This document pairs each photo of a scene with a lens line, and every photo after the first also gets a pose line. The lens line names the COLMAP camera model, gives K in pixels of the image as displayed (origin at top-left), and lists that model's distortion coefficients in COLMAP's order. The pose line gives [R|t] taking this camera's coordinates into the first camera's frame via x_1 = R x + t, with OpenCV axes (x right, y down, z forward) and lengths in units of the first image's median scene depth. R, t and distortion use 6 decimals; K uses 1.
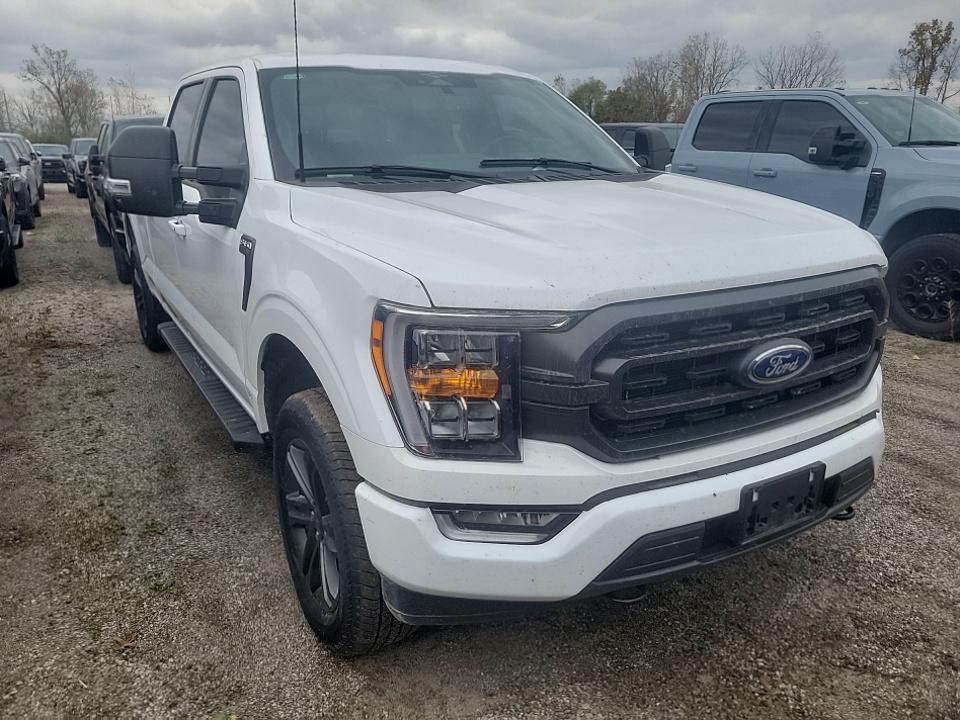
lens RADIAL K [[666.7, 0, 480.0], [0, 666.7, 360.0], [0, 0, 1]] dist [0.047564, -0.033552]
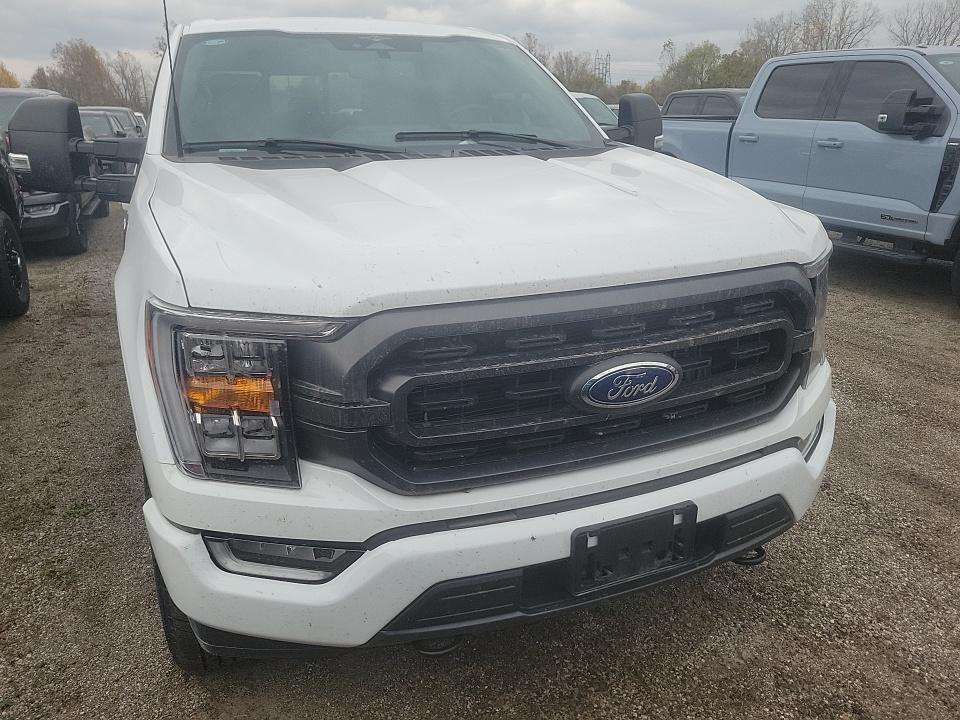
lens RADIAL K [[666.7, 0, 480.0], [0, 666.7, 360.0], [0, 0, 1]] dist [0.047564, -0.033552]
pose [[0.991920, 0.037274, -0.121263, 0.347377], [-0.032357, 0.998582, 0.042268, -0.051039], [0.122666, -0.038003, 0.991720, 0.156687]]
